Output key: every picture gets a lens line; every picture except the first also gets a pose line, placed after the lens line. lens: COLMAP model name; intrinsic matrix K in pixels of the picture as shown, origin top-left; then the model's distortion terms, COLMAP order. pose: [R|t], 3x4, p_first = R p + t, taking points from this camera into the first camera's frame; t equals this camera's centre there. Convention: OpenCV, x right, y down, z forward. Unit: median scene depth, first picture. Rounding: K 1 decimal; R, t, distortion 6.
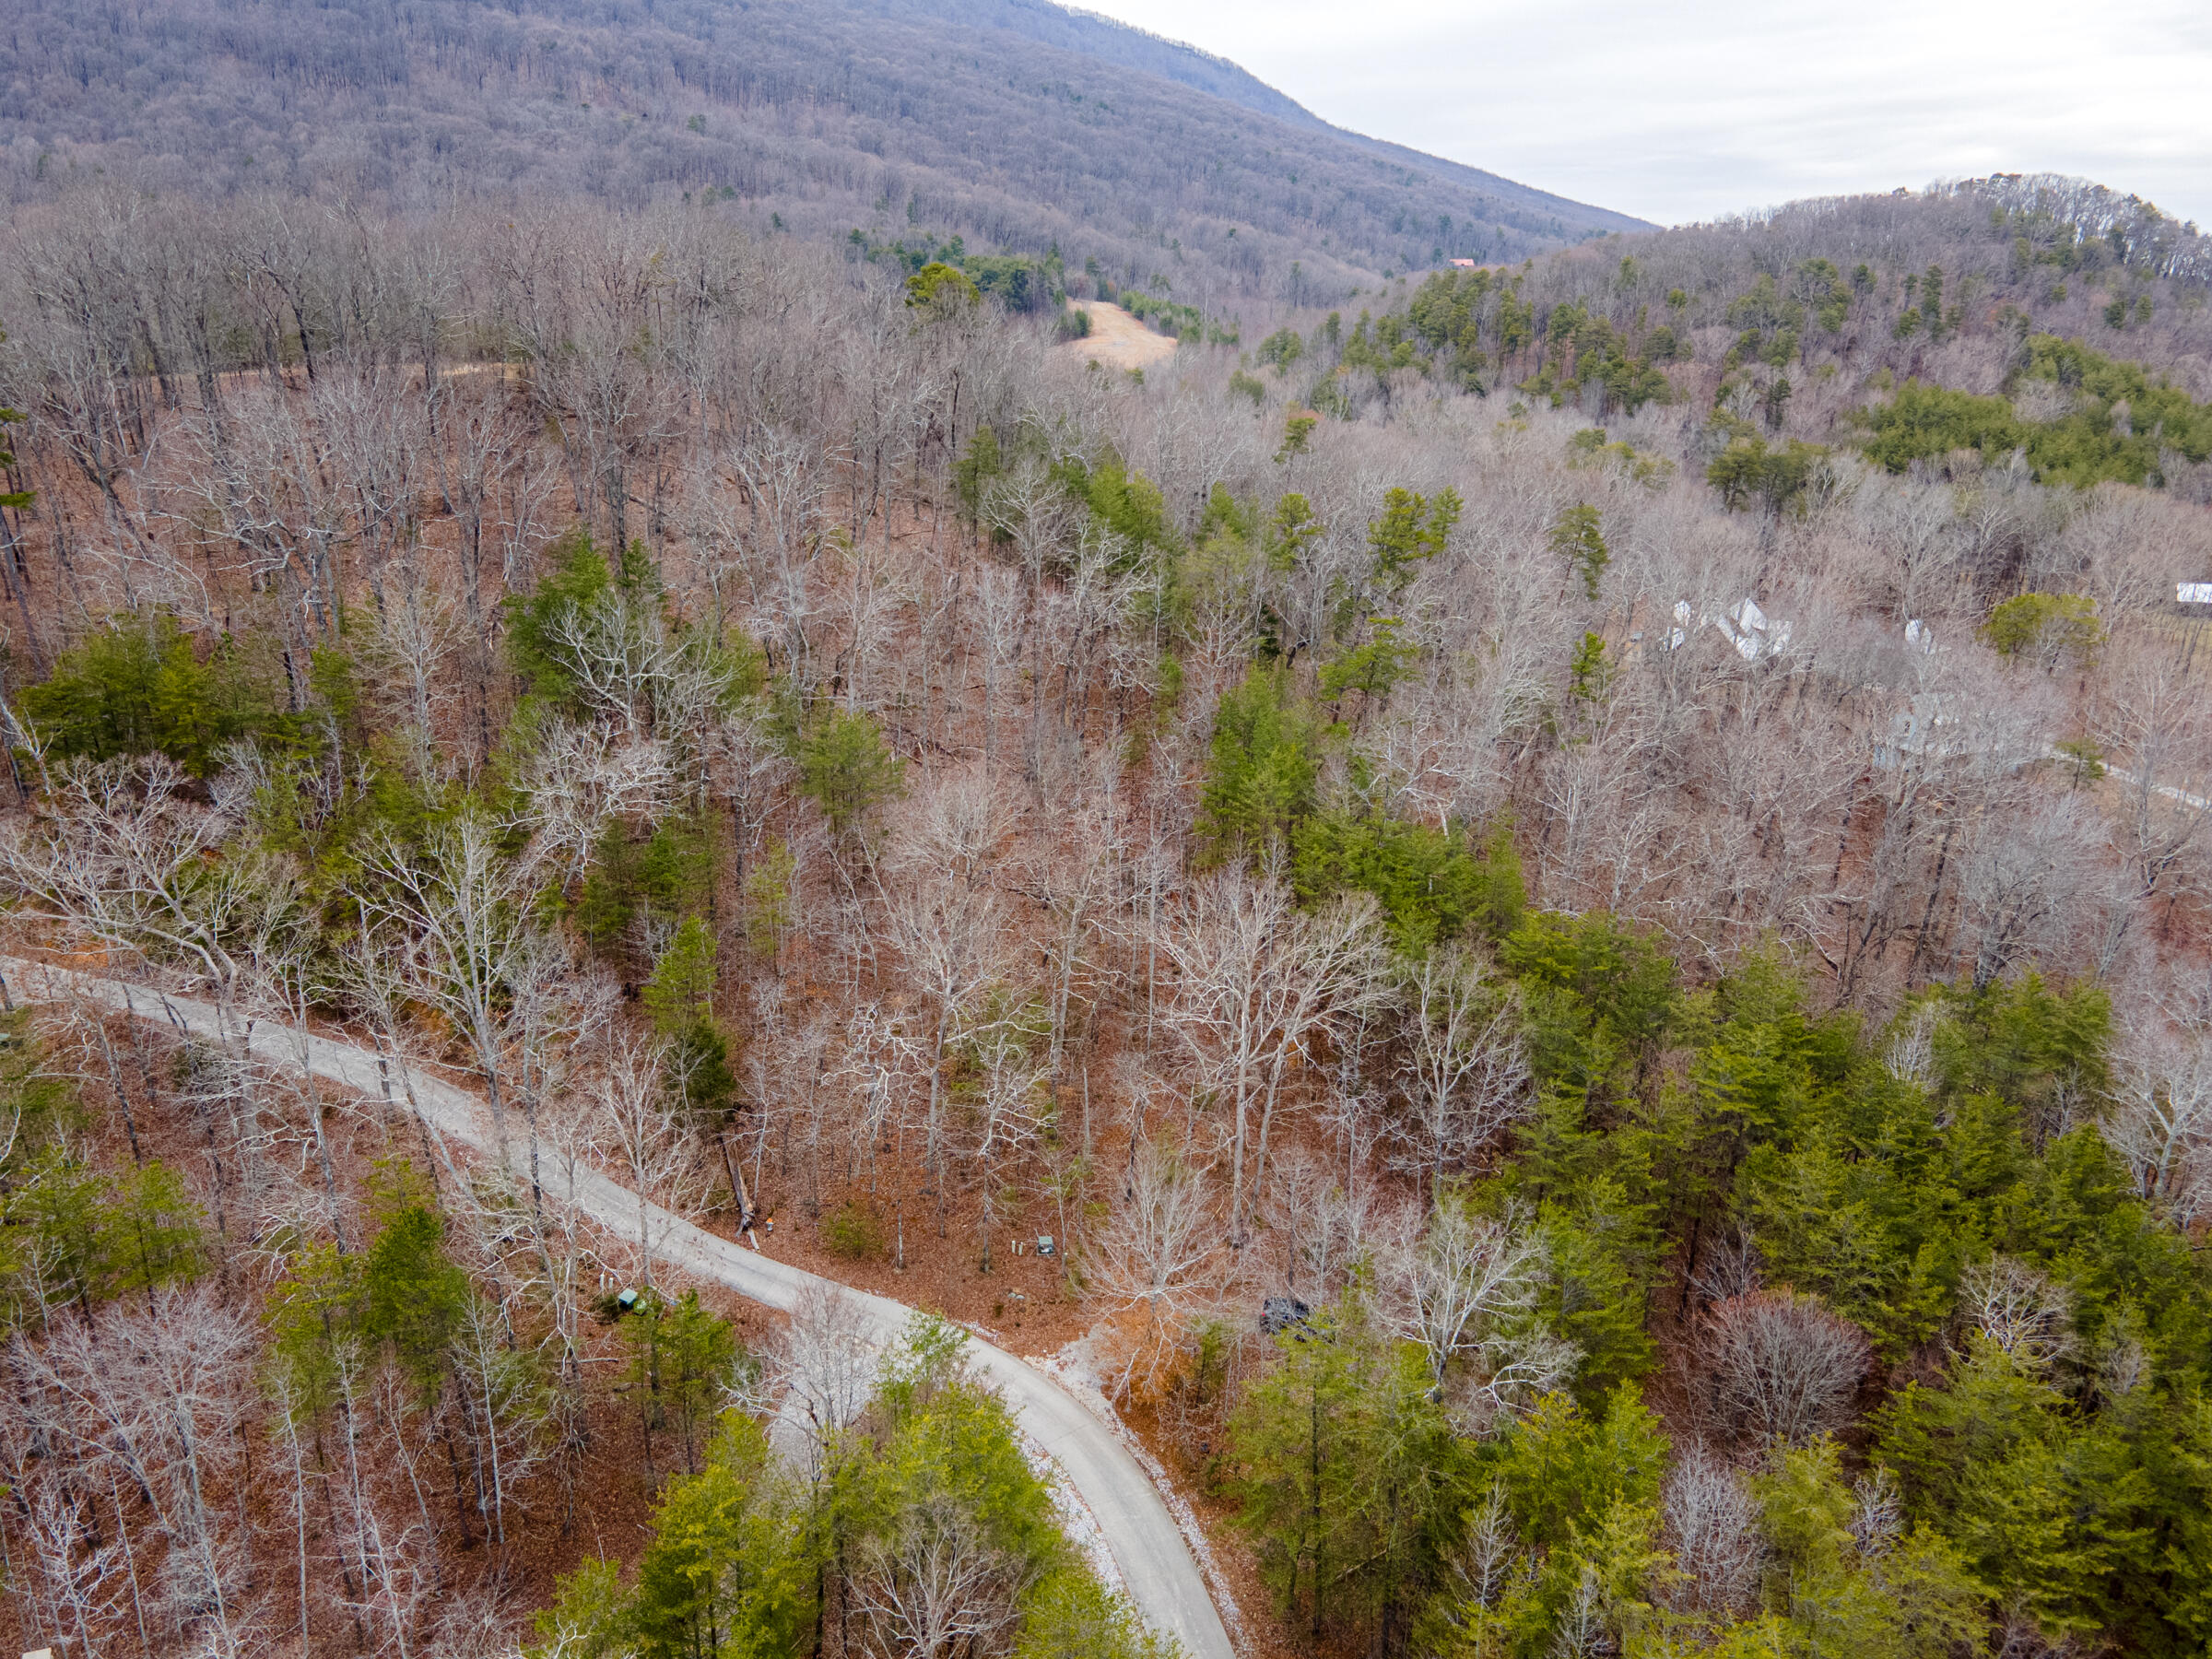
lens RADIAL K [[1617.8, 0, 1106.0], [0, 1617.8, 829.5], [0, 0, 1]] dist [0.002424, 0.061013]
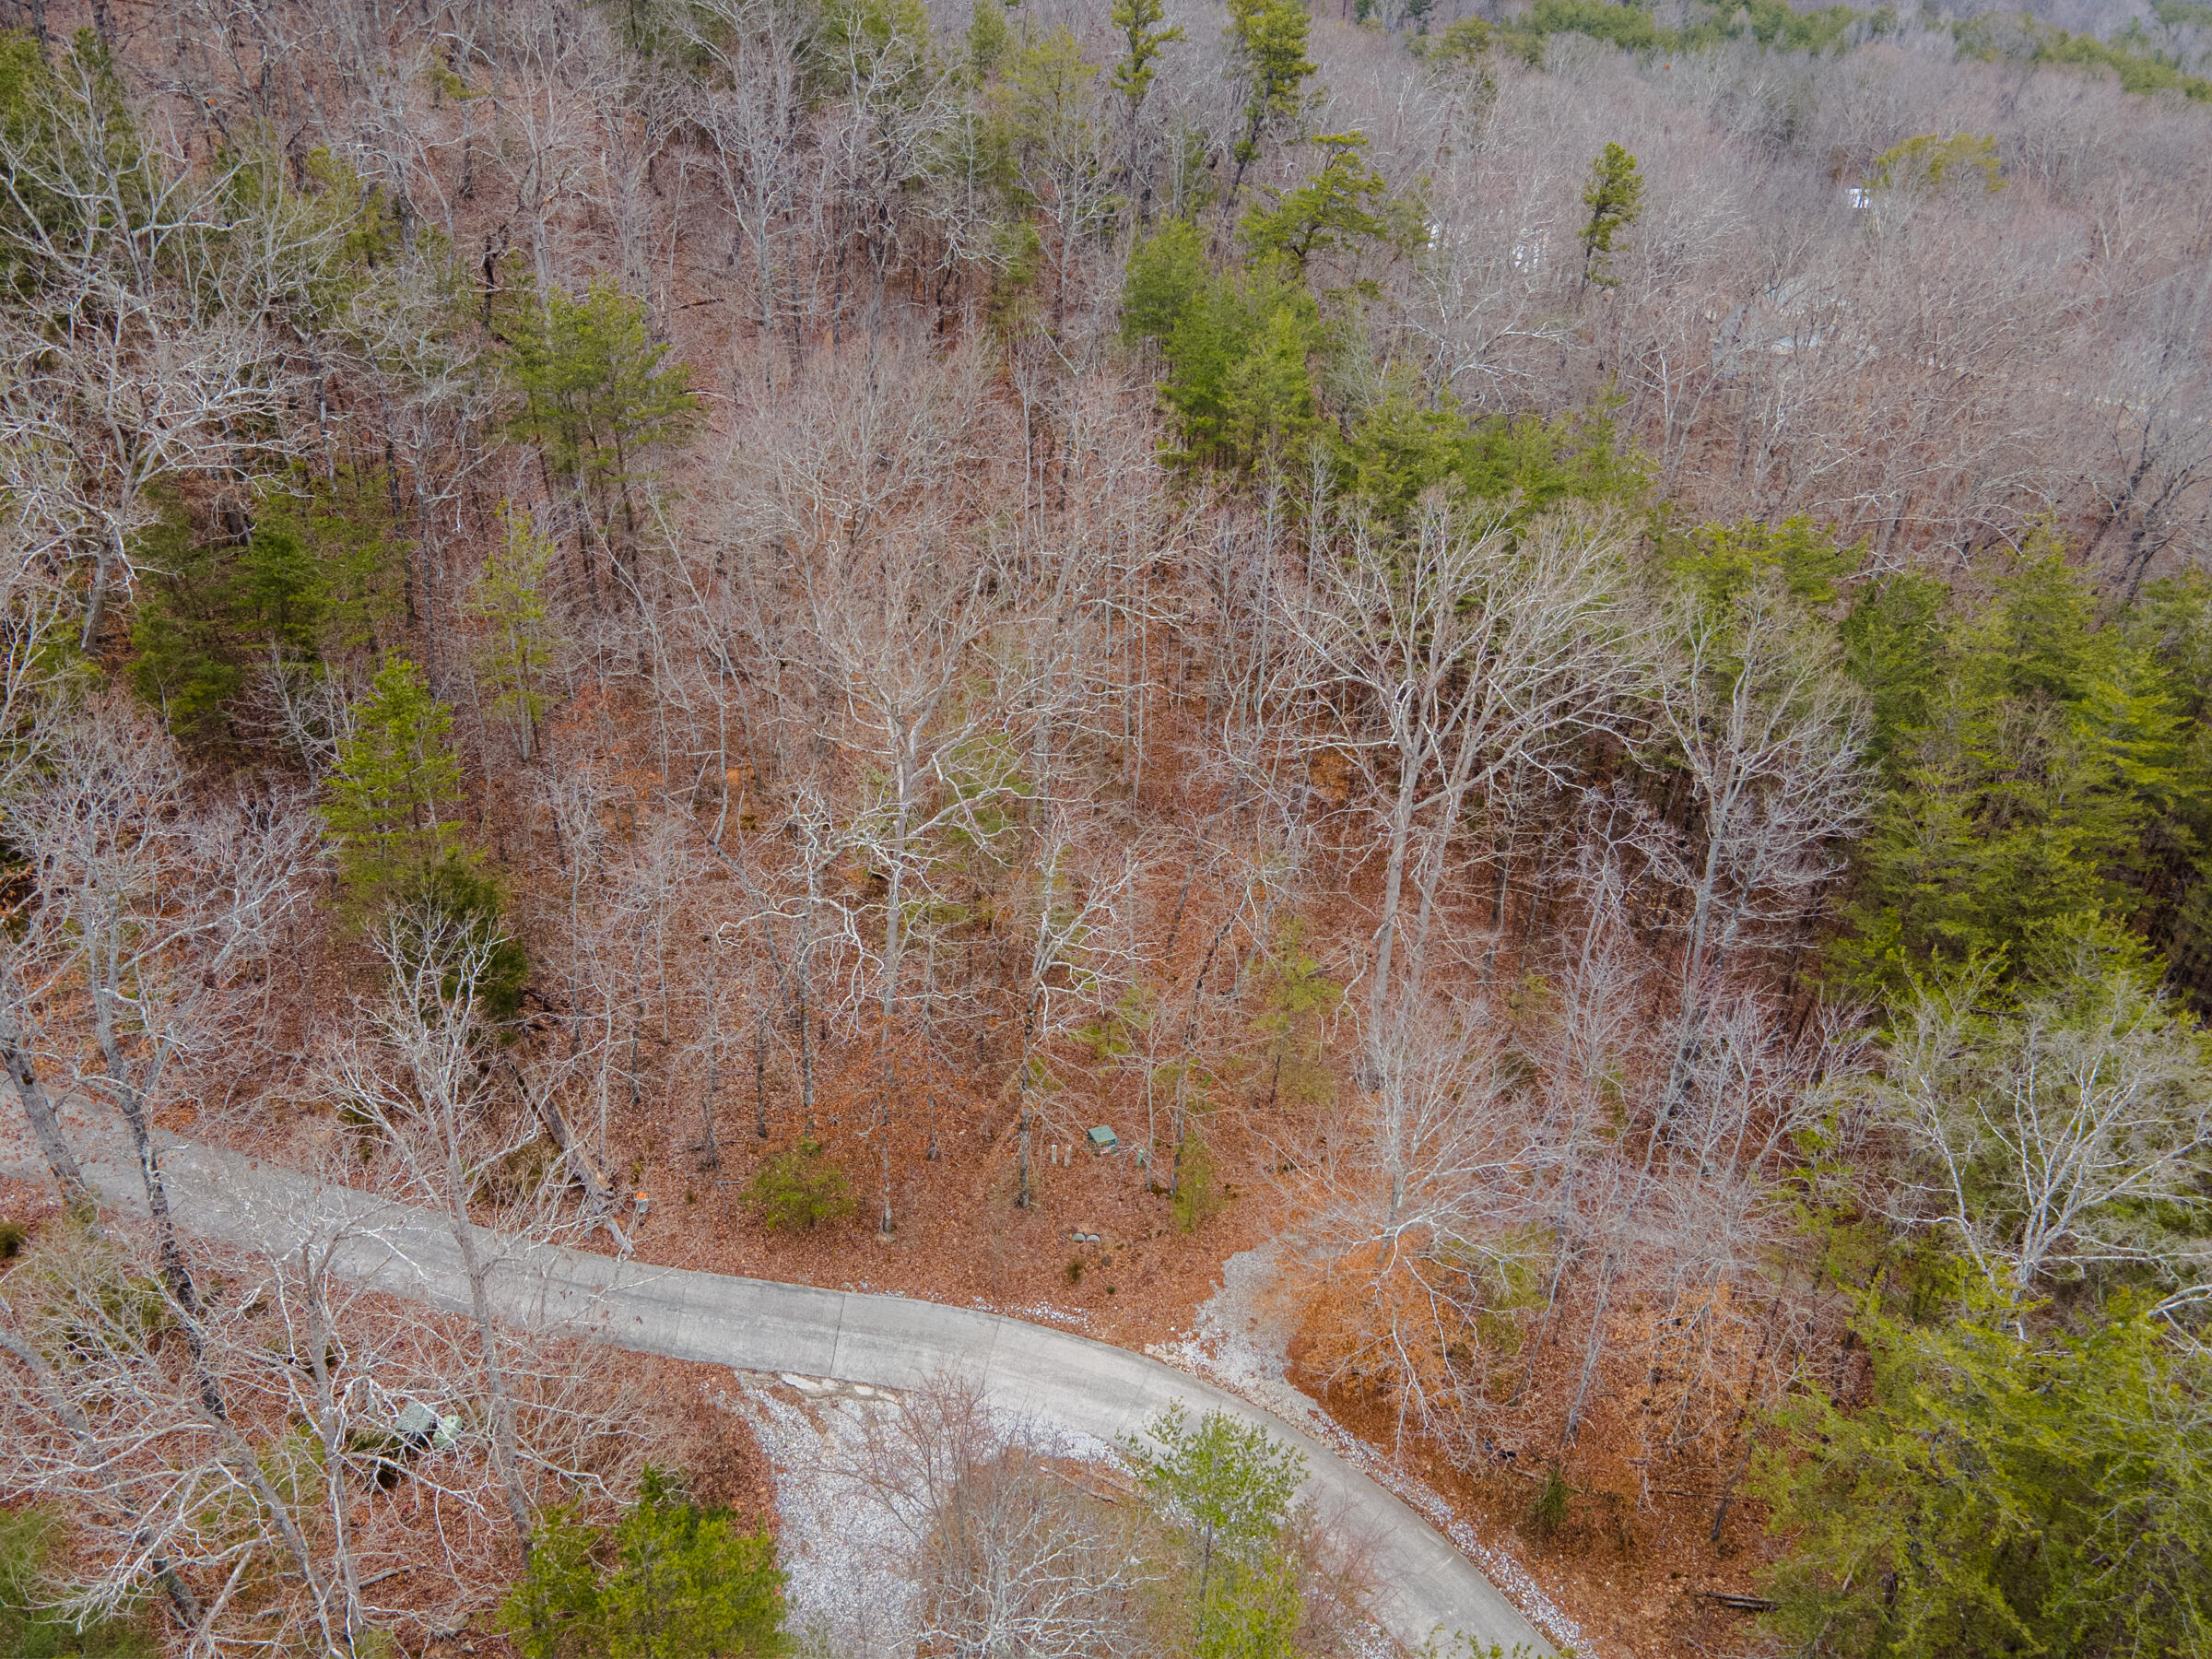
lens RADIAL K [[1622.9, 0, 1092.7], [0, 1622.9, 838.6], [0, 0, 1]] dist [0.006689, 0.066496]
pose [[0.963810, -0.133182, 0.230939, -0.144505], [0.092871, 0.979742, 0.177426, 0.032721], [-0.249891, -0.149557, 0.956654, 0.380538]]
